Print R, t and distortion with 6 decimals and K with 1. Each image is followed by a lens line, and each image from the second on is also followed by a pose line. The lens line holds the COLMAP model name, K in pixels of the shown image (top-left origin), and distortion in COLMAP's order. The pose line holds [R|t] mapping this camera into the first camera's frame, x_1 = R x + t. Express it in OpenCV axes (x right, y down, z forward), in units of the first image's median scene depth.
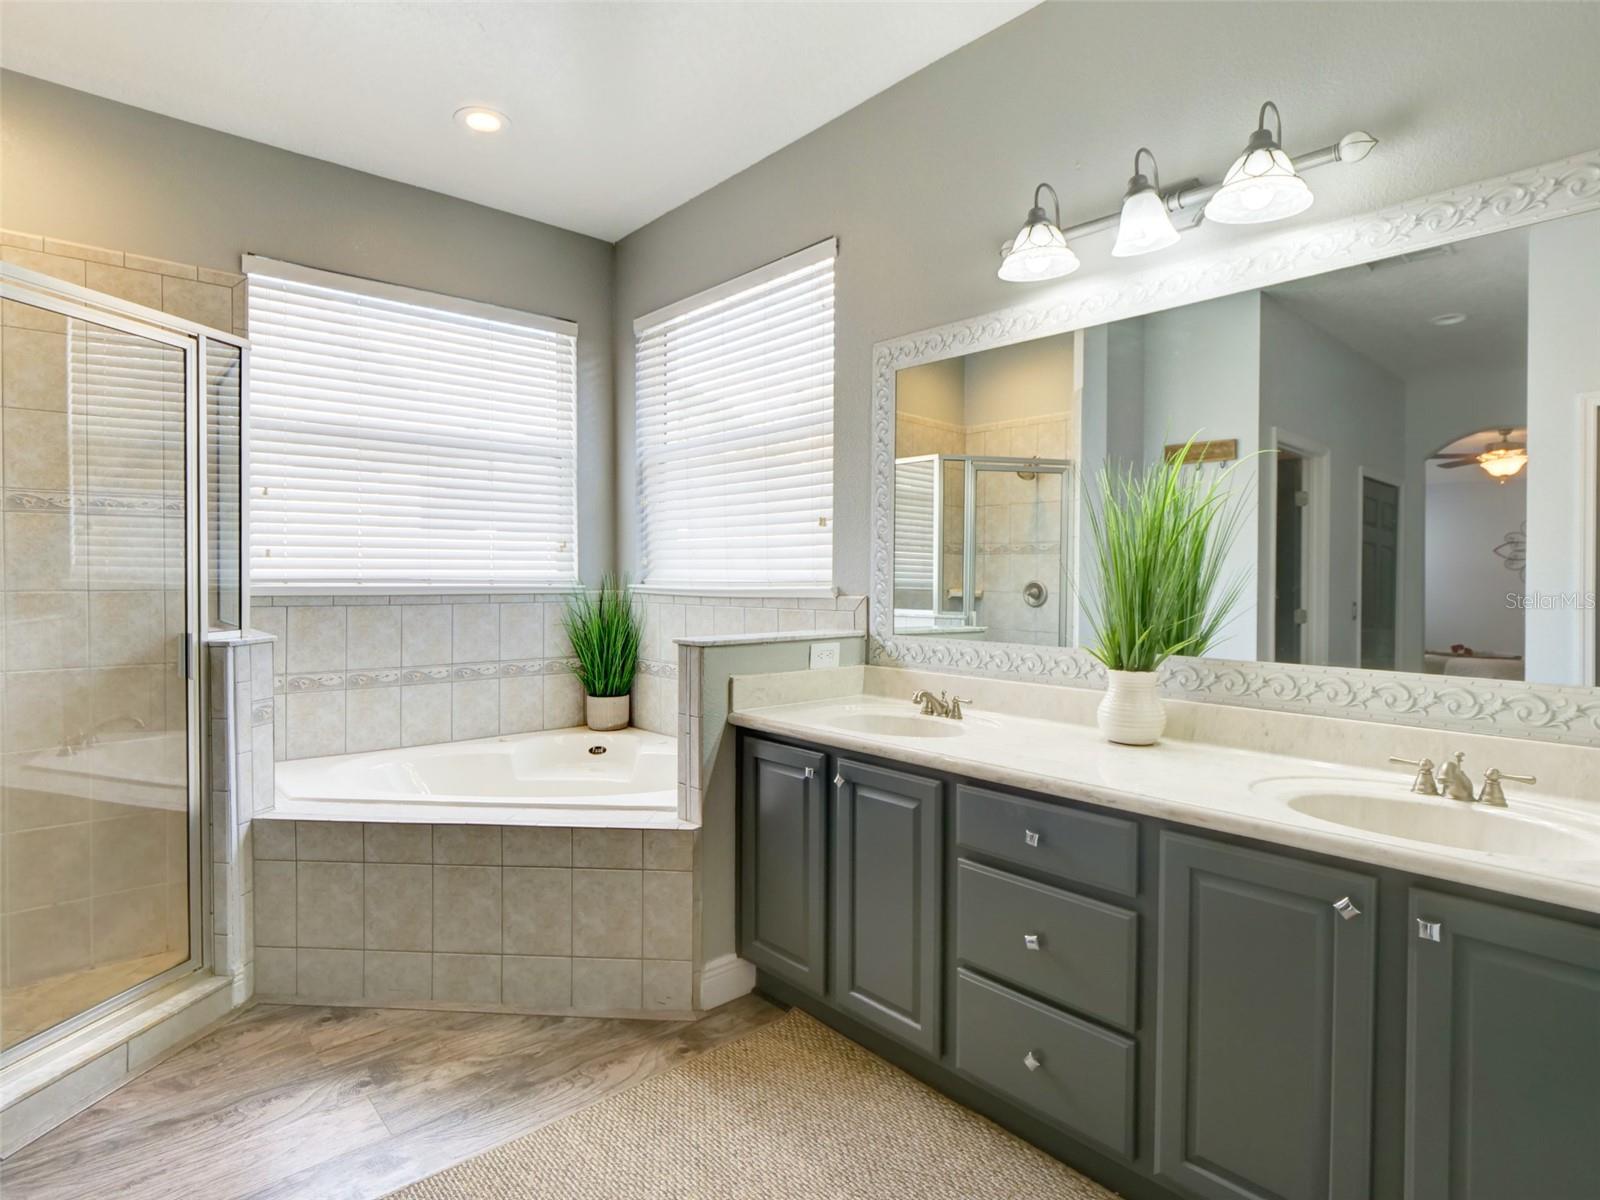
lens RADIAL K [[866.1, 0, 801.9], [0, 866.1, 592.2], [0, 0, 1]] dist [0.000138, -0.000016]
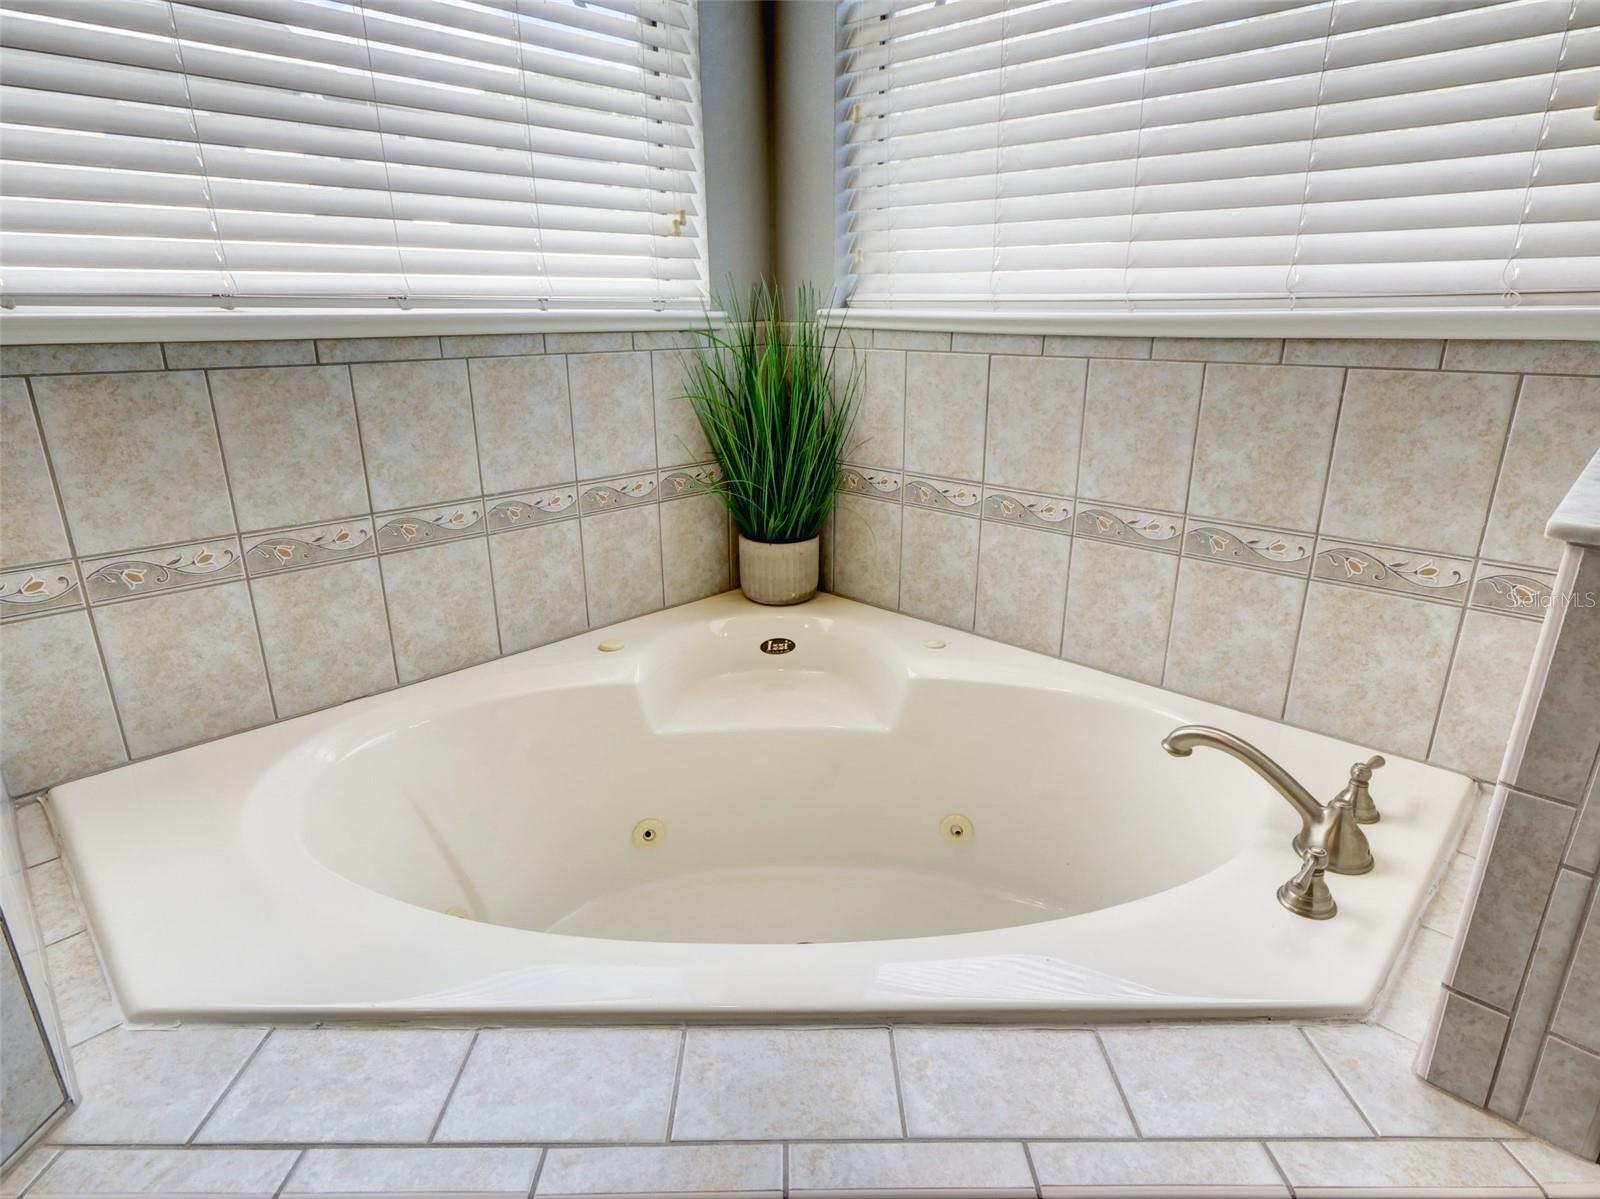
lens RADIAL K [[866.1, 0, 801.7], [0, 866.1, 601.8], [0, 0, 1]] dist [0.000138, -0.000016]
pose [[0.997422, -0.028655, 0.065795, -0.253968], [0.007081, 0.951643, 0.307126, -0.002082], [-0.071414, -0.305868, 0.949392, 0.511730]]
